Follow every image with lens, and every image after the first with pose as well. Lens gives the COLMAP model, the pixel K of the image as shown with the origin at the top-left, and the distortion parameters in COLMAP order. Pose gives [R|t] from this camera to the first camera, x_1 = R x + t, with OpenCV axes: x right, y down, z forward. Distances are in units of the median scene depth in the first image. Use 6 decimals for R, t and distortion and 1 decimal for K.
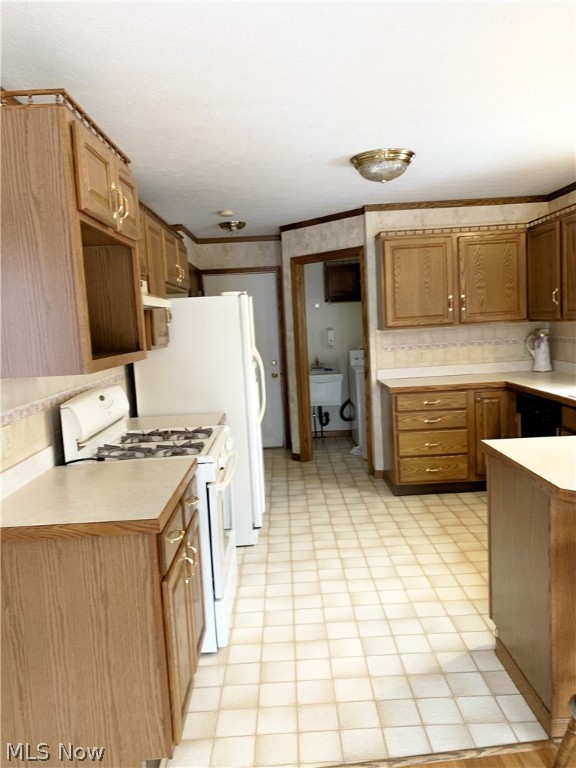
lens RADIAL K [[586.4, 0, 287.9], [0, 586.4, 387.6], [0, 0, 1]] dist [0.040106, -0.024106]
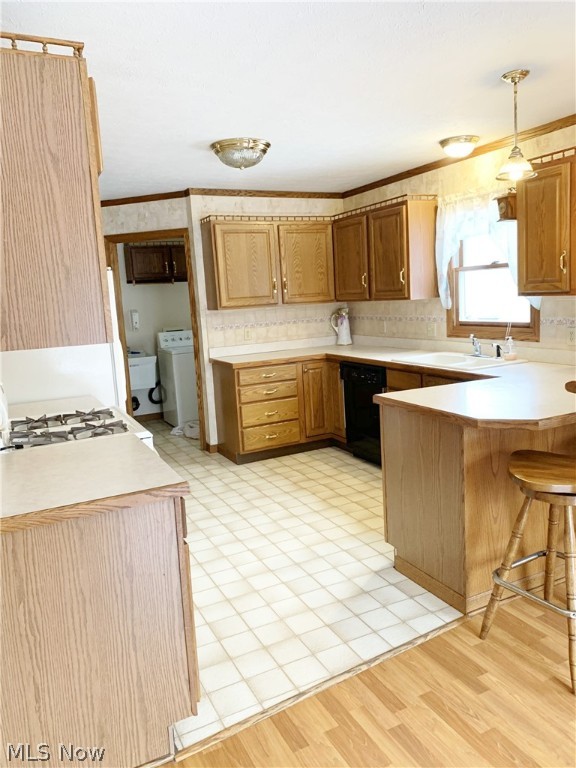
lens RADIAL K [[586.4, 0, 289.2], [0, 586.4, 379.1], [0, 0, 1]] dist [0.040106, -0.024106]
pose [[0.898952, -0.059181, 0.434031, -0.253556], [0.056347, 0.998223, 0.019404, 0.017516], [-0.434408, 0.007013, 0.900689, 0.000091]]
